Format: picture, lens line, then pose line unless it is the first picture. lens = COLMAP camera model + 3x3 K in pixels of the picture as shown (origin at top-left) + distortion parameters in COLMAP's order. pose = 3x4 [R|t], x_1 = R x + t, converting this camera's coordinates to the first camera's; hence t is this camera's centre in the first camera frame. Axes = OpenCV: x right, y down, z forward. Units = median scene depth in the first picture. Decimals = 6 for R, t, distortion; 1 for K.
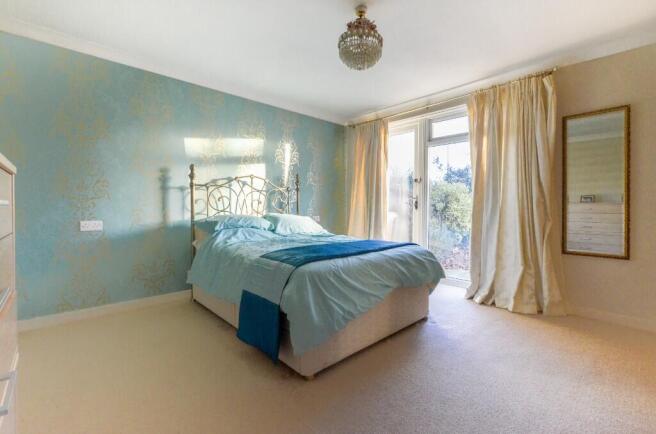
lens RADIAL K [[285.6, 0, 328.0], [0, 285.6, 217.0], [0, 0, 1]] dist [-0.001015, -0.000336]
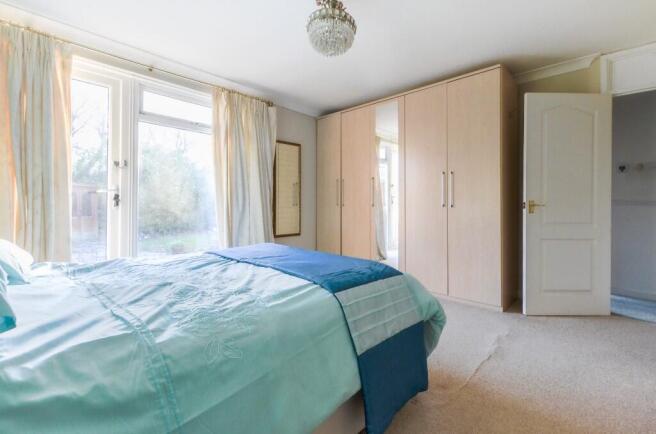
lens RADIAL K [[285.6, 0, 328.0], [0, 285.6, 217.0], [0, 0, 1]] dist [-0.001015, -0.000336]
pose [[-0.032424, -0.054379, 0.997994, -0.409939], [0.016216, 0.998359, 0.054926, -0.032310], [-0.999343, 0.017964, -0.031489, 0.546543]]
